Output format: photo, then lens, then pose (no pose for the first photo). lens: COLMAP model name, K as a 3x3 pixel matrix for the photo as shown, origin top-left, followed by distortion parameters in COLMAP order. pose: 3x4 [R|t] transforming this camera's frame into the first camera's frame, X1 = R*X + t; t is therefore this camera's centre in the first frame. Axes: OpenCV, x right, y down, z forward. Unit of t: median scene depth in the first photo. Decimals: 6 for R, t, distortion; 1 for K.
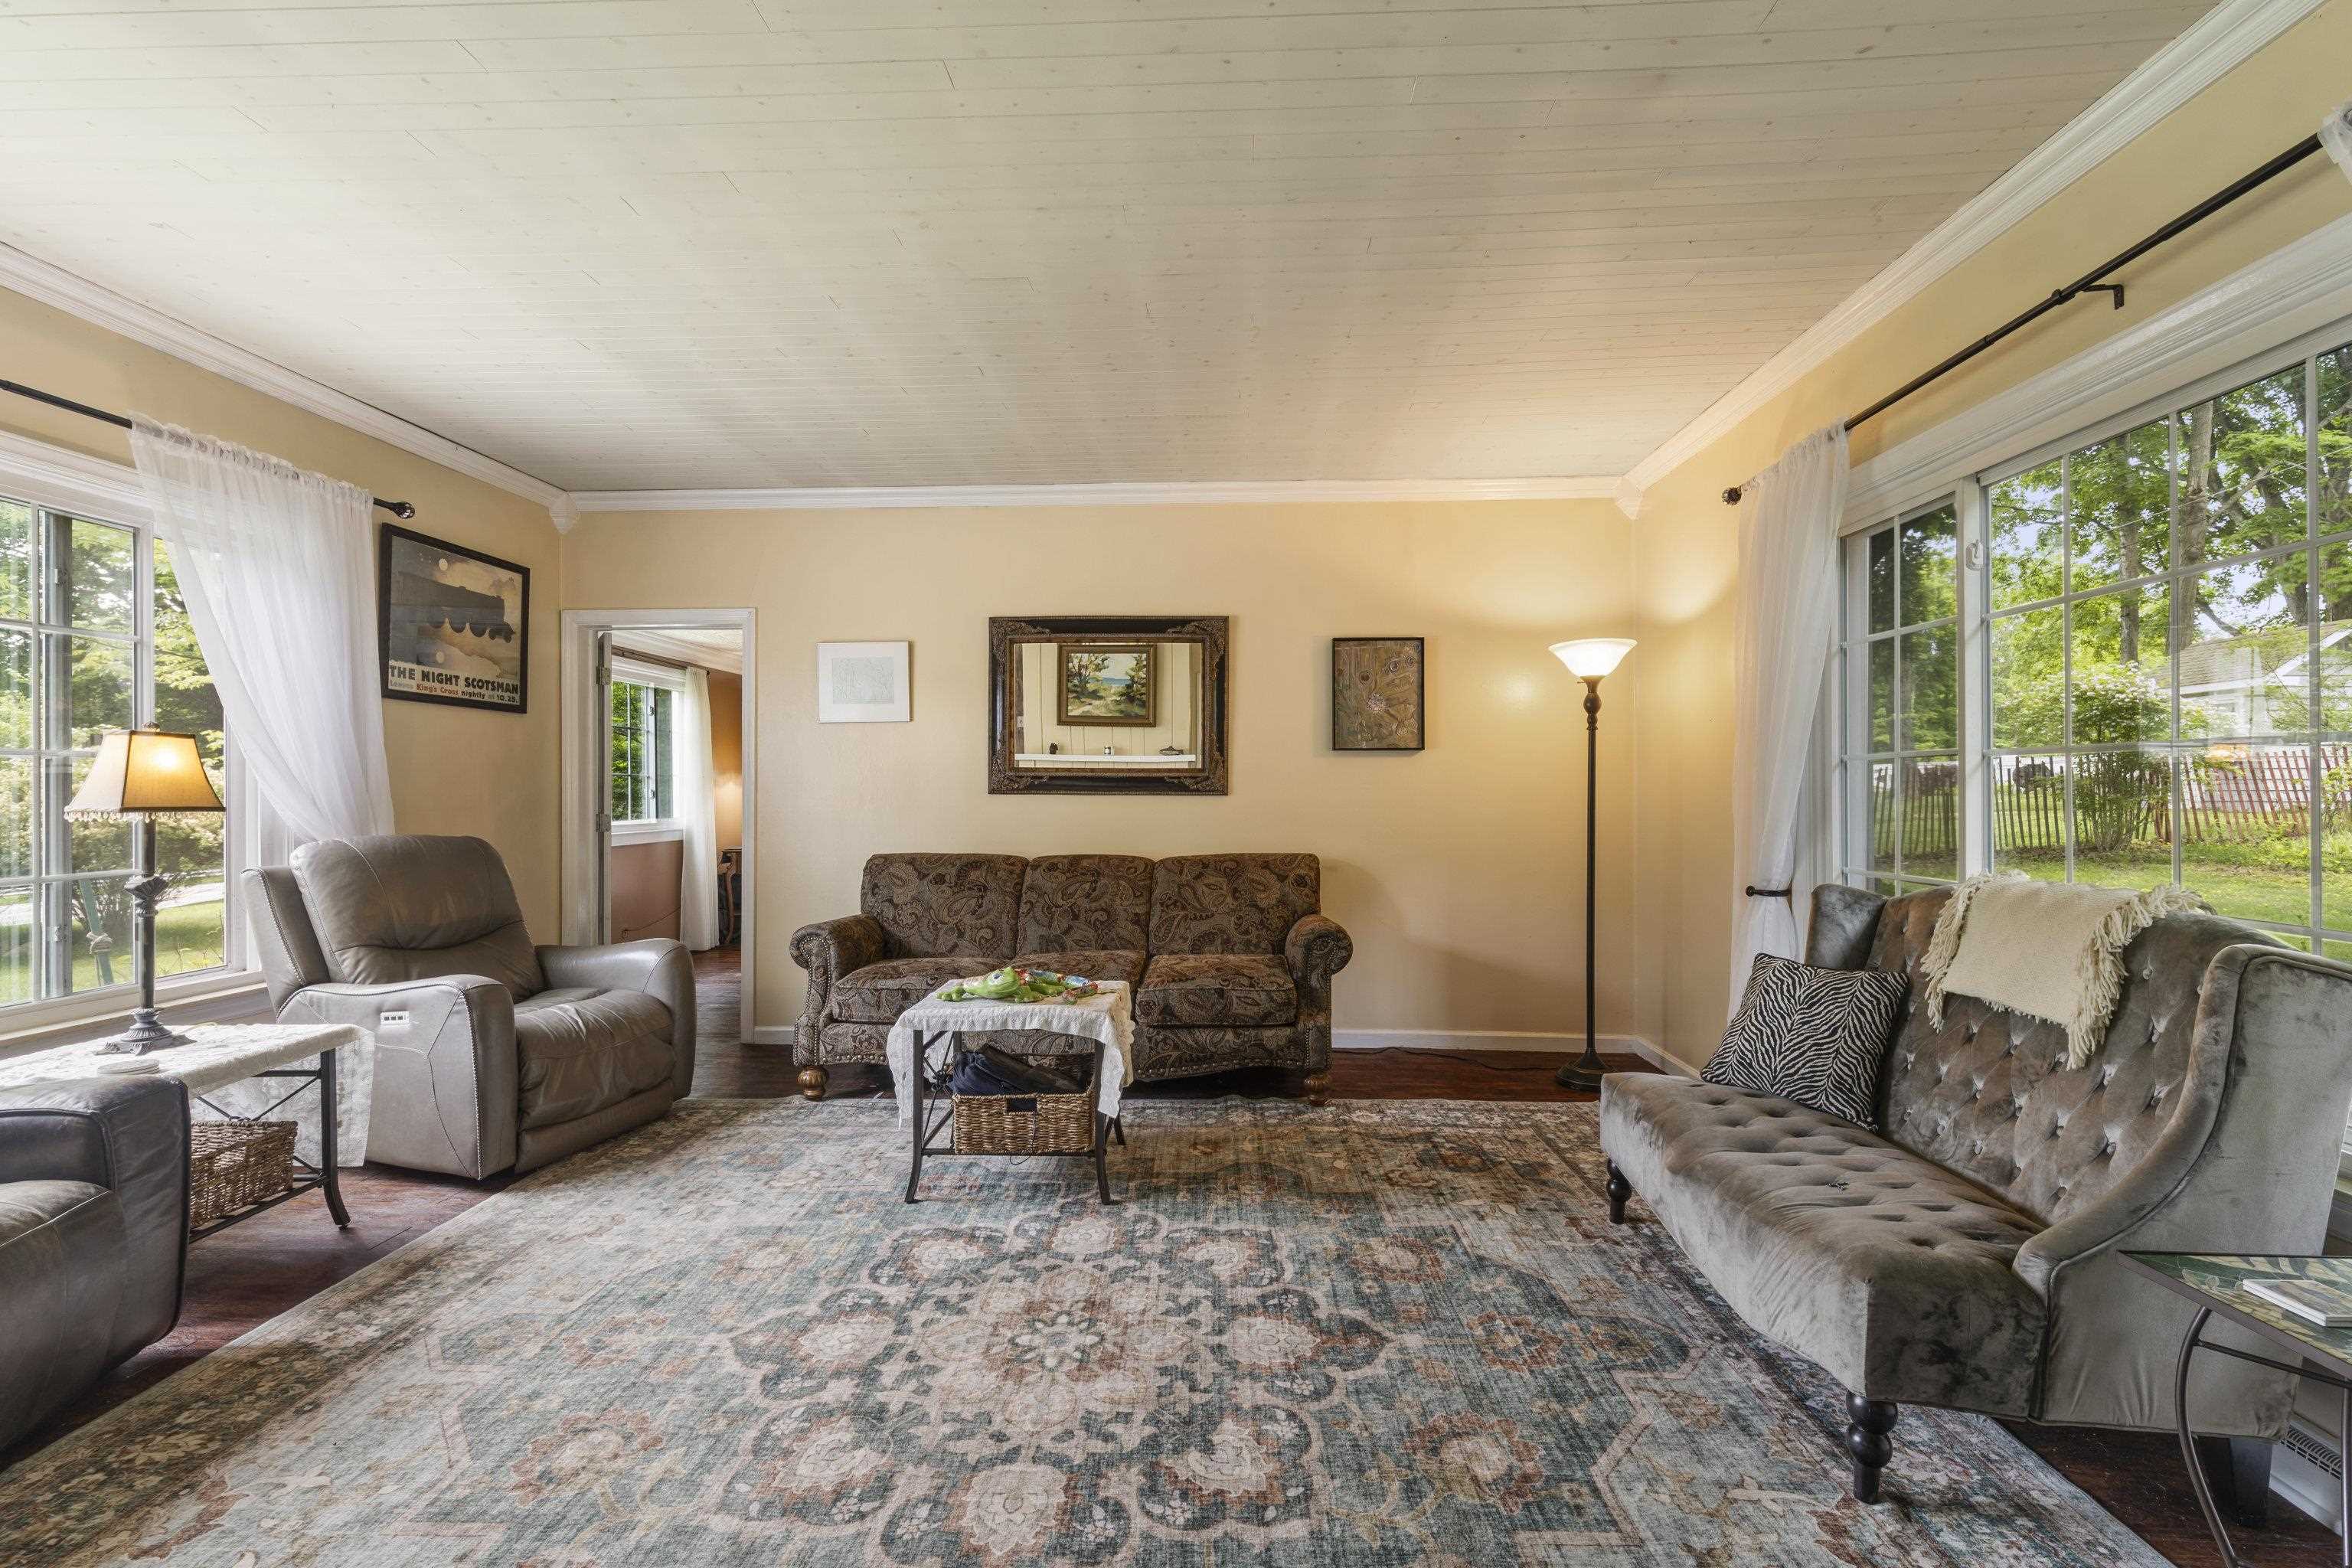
lens RADIAL K [[1074.9, 0, 1192.4], [0, 1074.9, 788.9], [0, 0, 1]] dist [-0.024110, -0.000457]
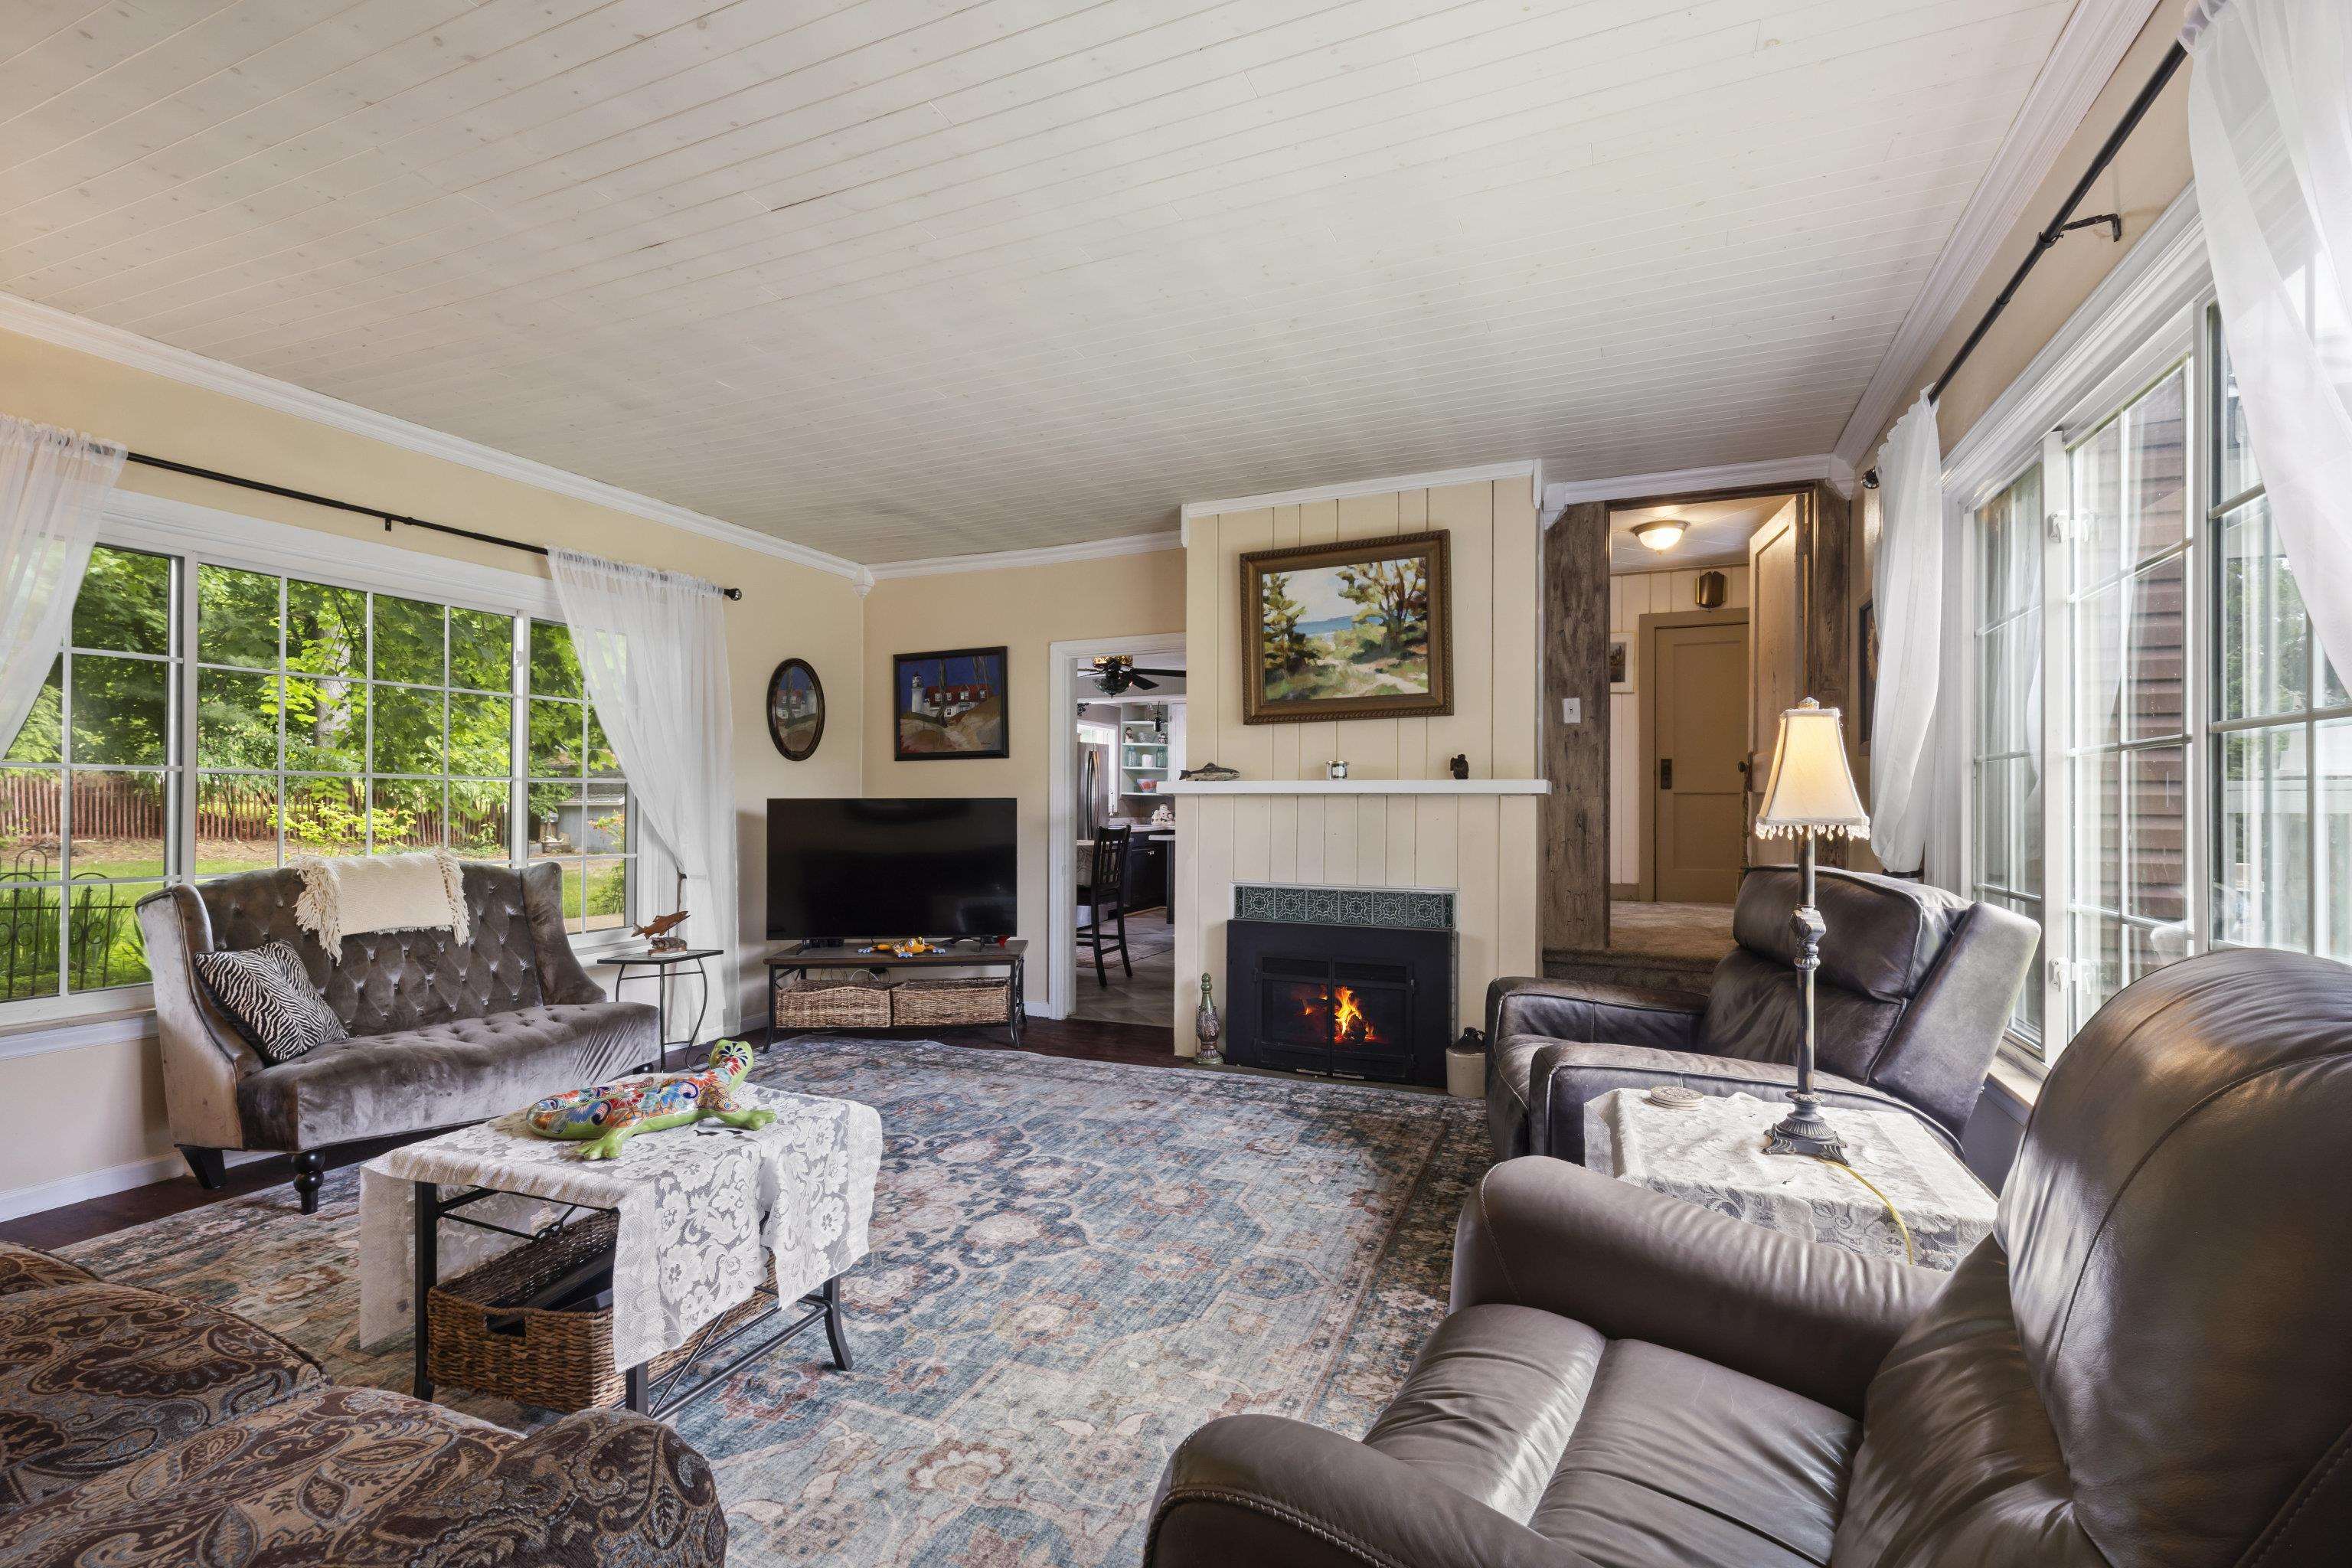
lens RADIAL K [[1074.9, 0, 1171.5], [0, 1074.9, 801.7], [0, 0, 1]] dist [-0.024110, -0.000457]
pose [[-0.933586, -0.002034, 0.358348, -0.928363], [-0.005262, 0.999954, -0.008034, 0.008331], [-0.358315, -0.009386, -0.933554, 2.037886]]
